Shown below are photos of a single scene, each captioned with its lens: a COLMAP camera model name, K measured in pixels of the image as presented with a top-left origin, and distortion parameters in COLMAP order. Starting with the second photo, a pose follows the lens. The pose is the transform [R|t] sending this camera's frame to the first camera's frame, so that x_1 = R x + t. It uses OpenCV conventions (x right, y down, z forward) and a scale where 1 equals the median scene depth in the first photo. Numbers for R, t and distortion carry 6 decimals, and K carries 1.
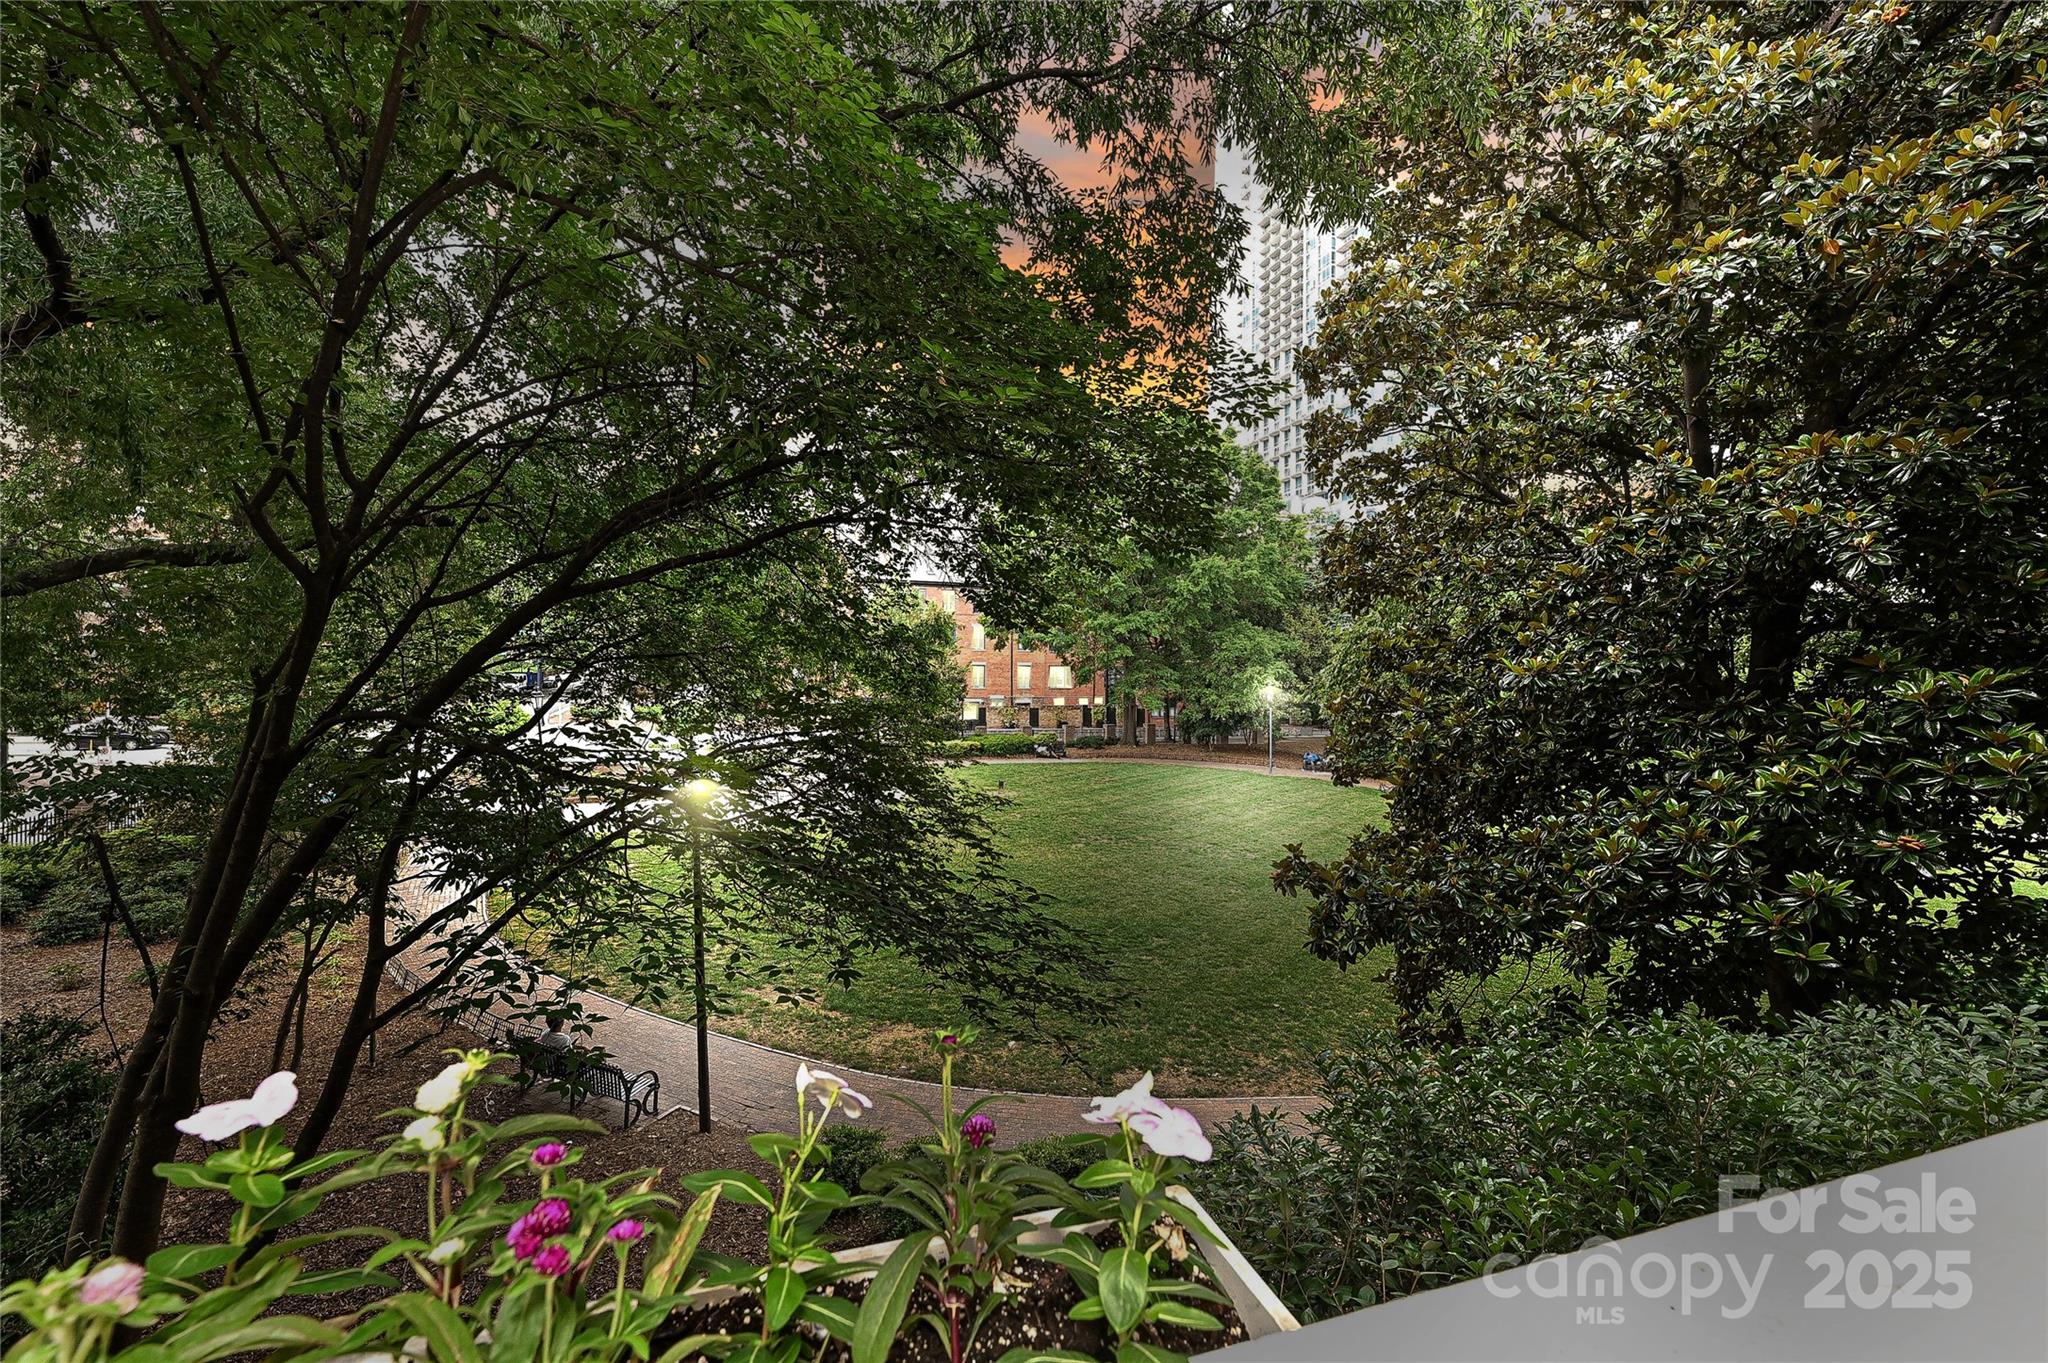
lens RADIAL K [[795.6, 0, 1034.4], [0, 795.6, 657.4], [0, 0, 1]] dist [0.000052, 0.000060]
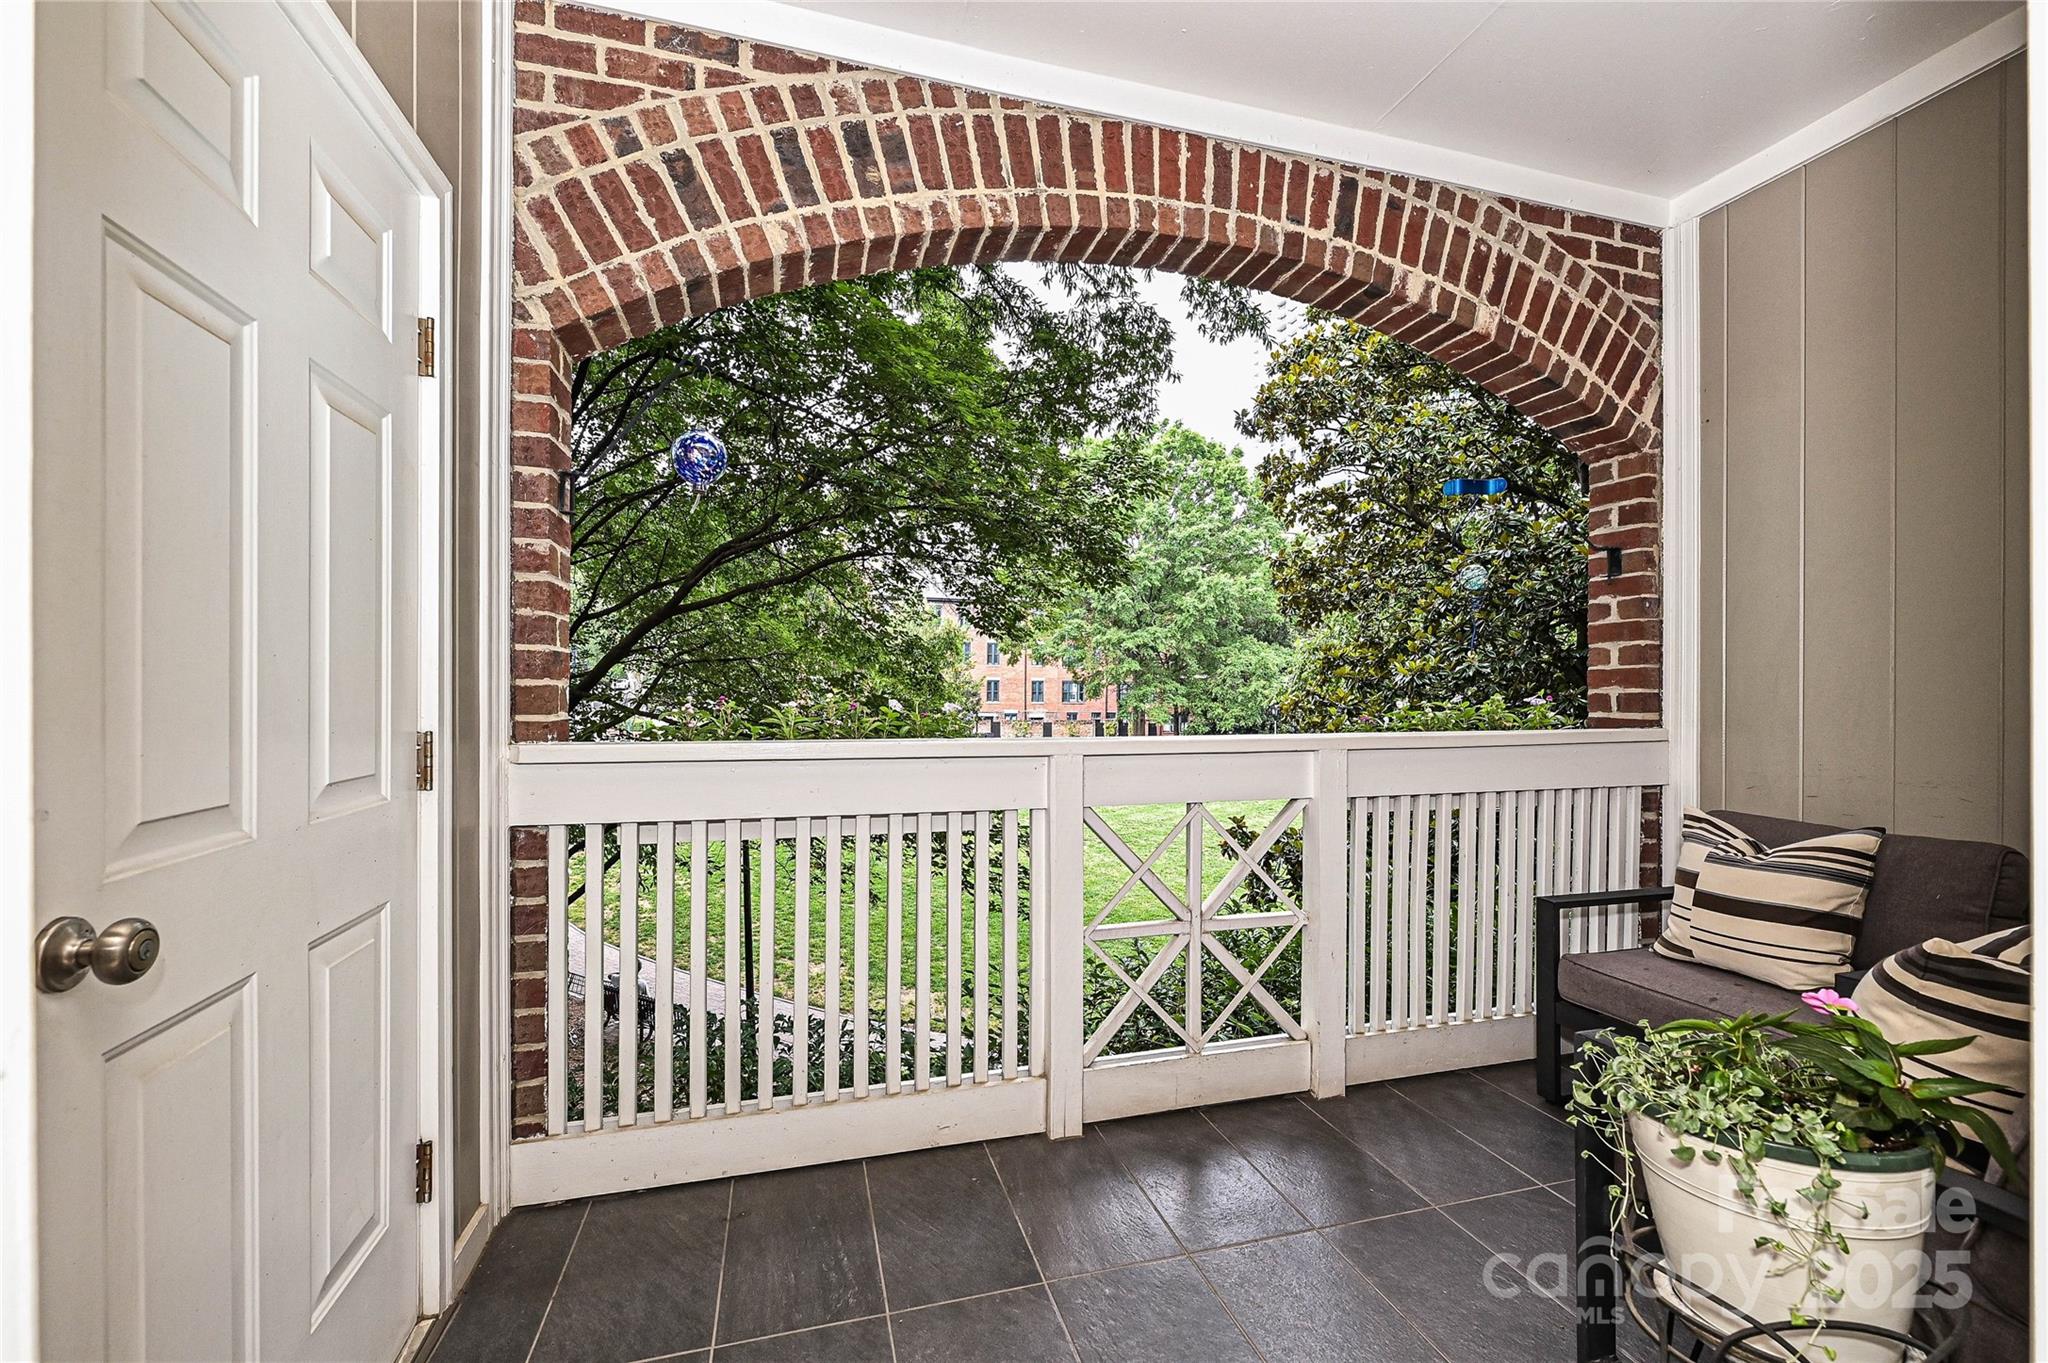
lens RADIAL K [[824.8, 0, 1022.3], [0, 824.8, 676.9], [0, 0, 1]] dist [0.000632, 0.000433]
pose [[0.999158, 0.002465, -0.040958, 0.042647], [-0.002428, 0.999997, 0.000955, 0.018106], [0.040960, -0.000855, 0.999160, -0.231077]]
